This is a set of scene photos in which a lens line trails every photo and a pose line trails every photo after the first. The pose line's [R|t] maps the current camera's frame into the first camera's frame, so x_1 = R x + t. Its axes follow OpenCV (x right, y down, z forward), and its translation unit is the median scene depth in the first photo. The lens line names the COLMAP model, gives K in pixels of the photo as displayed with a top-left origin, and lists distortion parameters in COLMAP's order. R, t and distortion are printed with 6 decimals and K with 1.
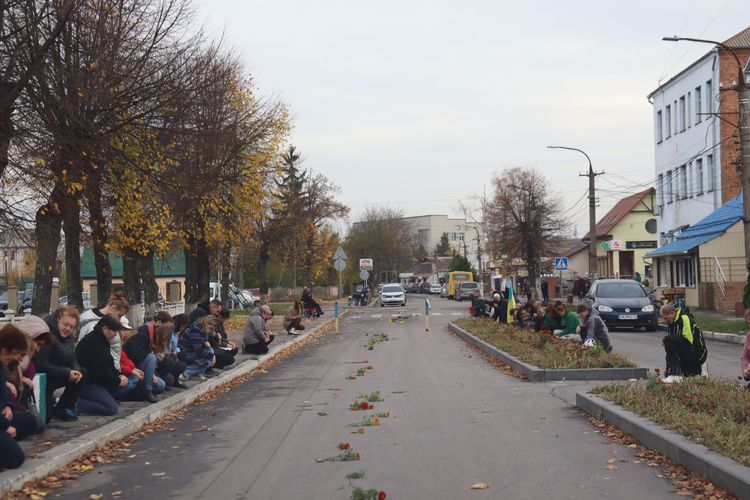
lens RADIAL K [[1491.1, 0, 374.5], [0, 1491.1, 250.1], [0, 0, 1]] dist [0.272186, 0.000000]
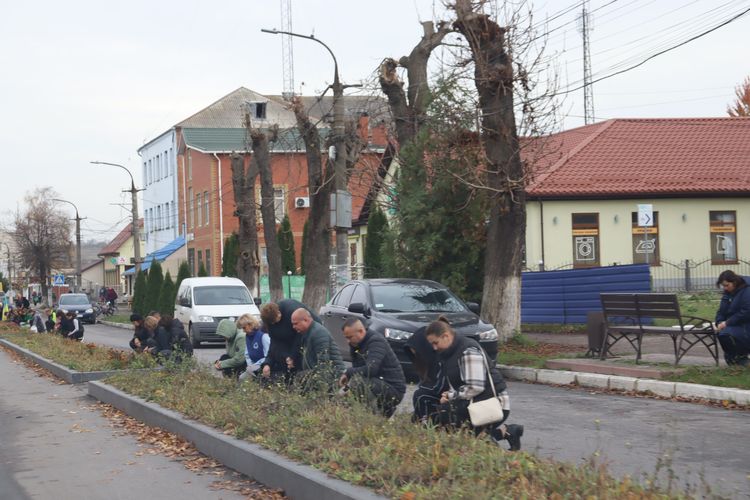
lens RADIAL K [[1491.1, 0, 374.7], [0, 1491.1, 245.4], [0, 0, 1]] dist [0.272186, 0.000000]
pose [[0.955933, 0.007299, 0.293495, -0.005634], [-0.005527, 0.999961, -0.006869, -0.012051], [-0.293533, 0.004944, 0.955936, -0.344738]]
